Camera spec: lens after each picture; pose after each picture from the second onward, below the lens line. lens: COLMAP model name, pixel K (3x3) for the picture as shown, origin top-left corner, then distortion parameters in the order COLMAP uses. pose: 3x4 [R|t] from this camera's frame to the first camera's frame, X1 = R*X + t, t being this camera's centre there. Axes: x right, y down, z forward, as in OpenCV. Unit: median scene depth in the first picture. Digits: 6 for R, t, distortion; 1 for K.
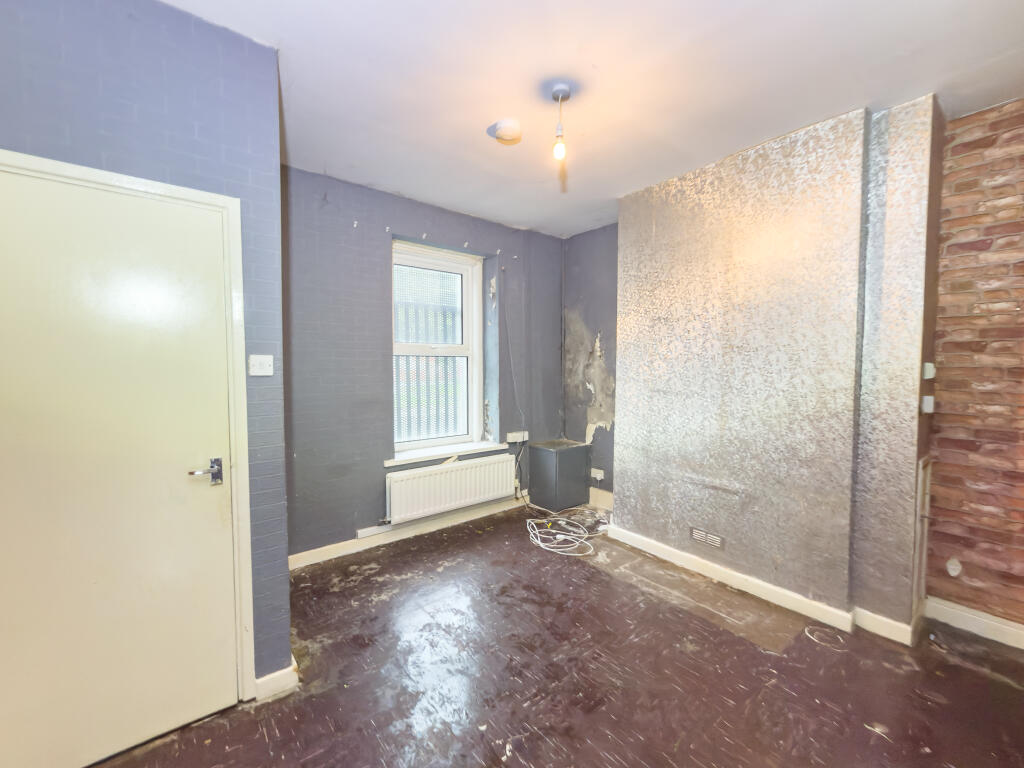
lens RADIAL K [[409.2, 0, 512.8], [0, 409.2, 381.2], [0, 0, 1]] dist [-0.002549, 0.000186]
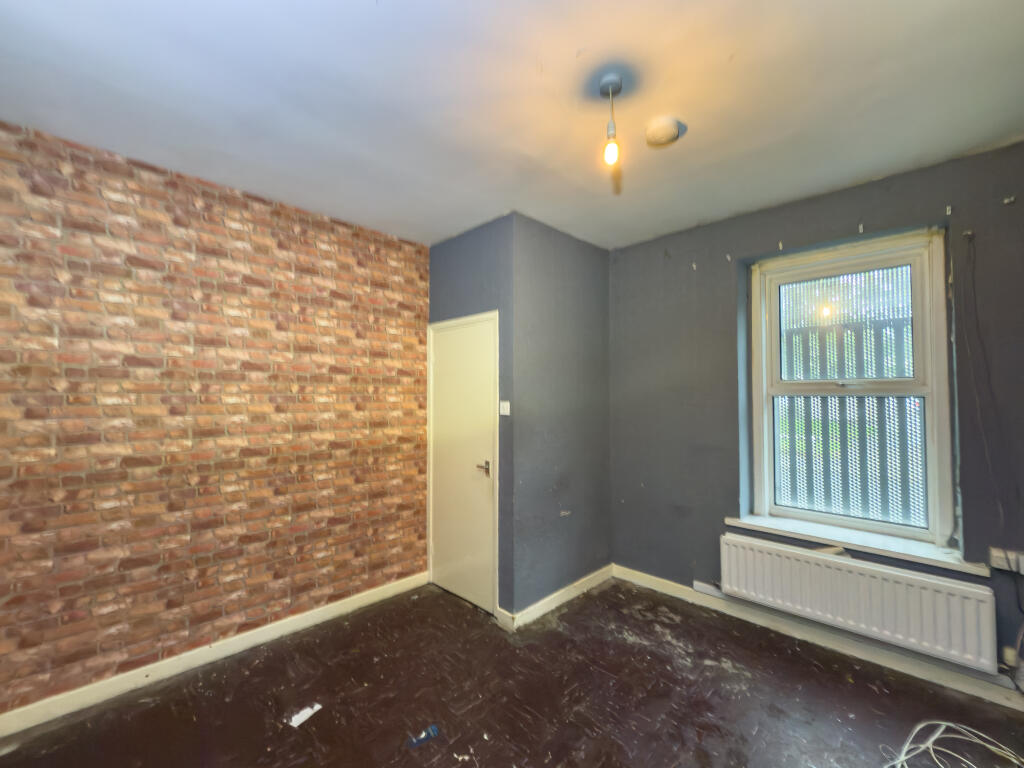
lens RADIAL K [[409.2, 0, 513.2], [0, 409.2, 389.3], [0, 0, 1]] dist [-0.002549, 0.000186]
pose [[0.148243, -0.025459, -0.988623, 0.509485], [-0.045045, 0.998457, -0.032467, -0.032095], [0.987925, 0.049346, 0.146868, 0.413611]]
